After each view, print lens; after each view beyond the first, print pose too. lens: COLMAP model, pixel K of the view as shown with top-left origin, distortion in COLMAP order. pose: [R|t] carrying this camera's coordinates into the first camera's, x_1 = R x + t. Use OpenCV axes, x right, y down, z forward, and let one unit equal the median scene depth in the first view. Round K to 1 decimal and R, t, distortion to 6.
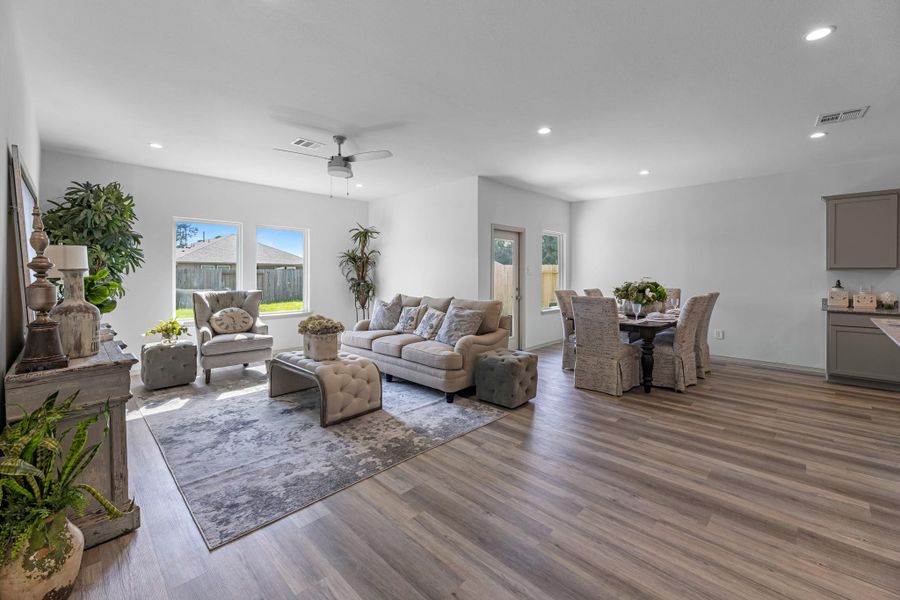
lens RADIAL K [[373.9, 0, 448.1], [0, 373.9, 273.2], [0, 0, 1]] dist [0.001582, -0.001081]
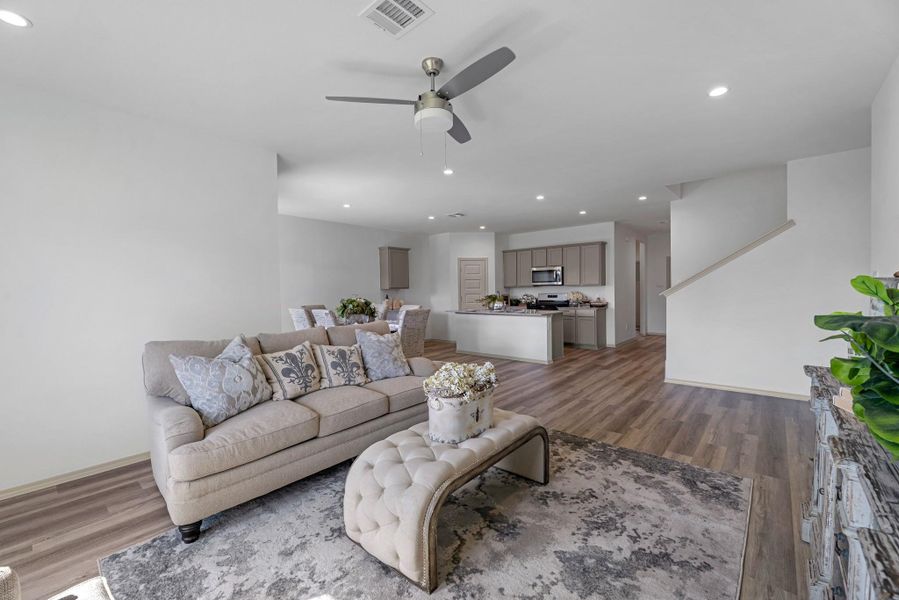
lens RADIAL K [[374.1, 0, 444.0], [0, 374.1, 300.0], [0, 0, 1]] dist [0.007117, -0.004227]
pose [[-0.057445, -0.027699, 0.997964, -0.822189], [0.020036, 0.999382, 0.028892, -0.003644], [-0.998148, 0.021655, -0.056855, 0.932828]]
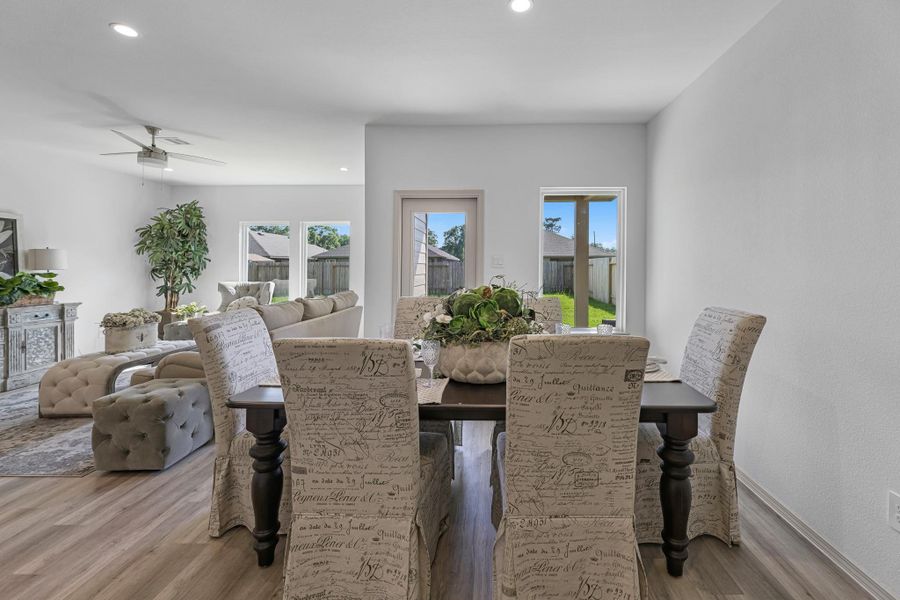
lens RADIAL K [[389.7, 0, 492.6], [0, 389.7, 260.1], [0, 0, 1]] dist [-0.004250, -0.000490]
pose [[0.698512, -0.013784, -0.715466, 0.961034], [0.004362, 0.999878, -0.015005, 0.001752], [0.715585, 0.007360, 0.698487, 0.847093]]
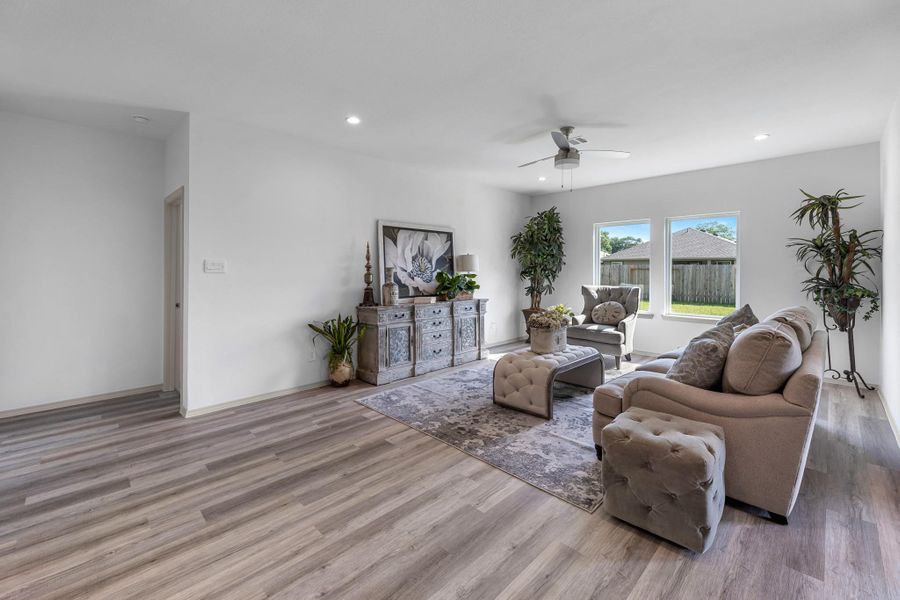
lens RADIAL K [[373.9, 0, 442.5], [0, 373.9, 268.8], [0, 0, 1]] dist [0.001582, -0.001081]
pose [[-0.014902, -0.000783, -0.999889, 0.610677], [-0.001779, 0.999998, -0.000756, -0.001084], [0.999887, 0.001768, -0.014903, 0.635525]]
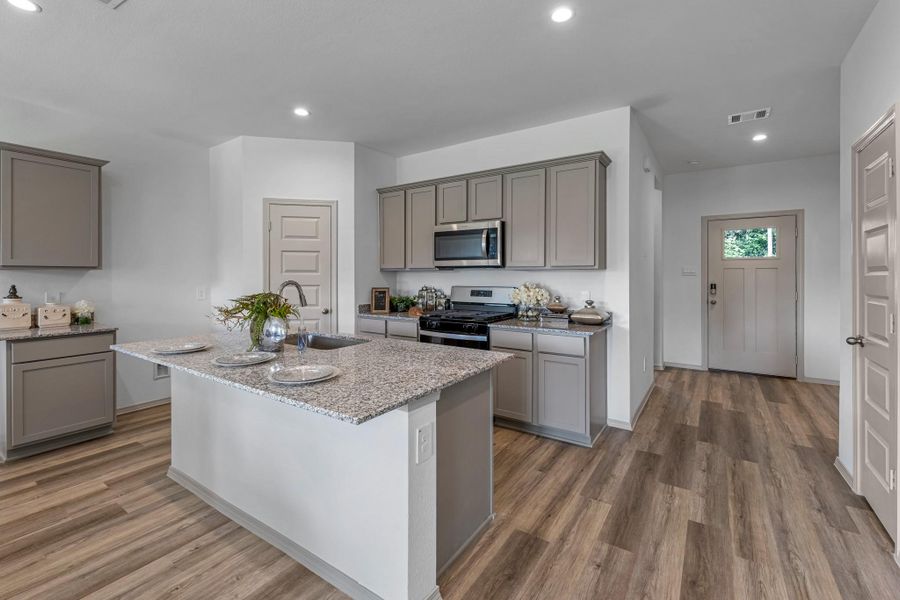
lens RADIAL K [[389.7, 0, 452.3], [0, 389.7, 274.2], [0, 0, 1]] dist [-0.004250, -0.000490]
pose [[-0.194180, -0.002569, 0.980963, 0.313894], [0.002555, 0.999992, 0.003125, -0.000500], [-0.980963, 0.003113, -0.194172, 0.464640]]
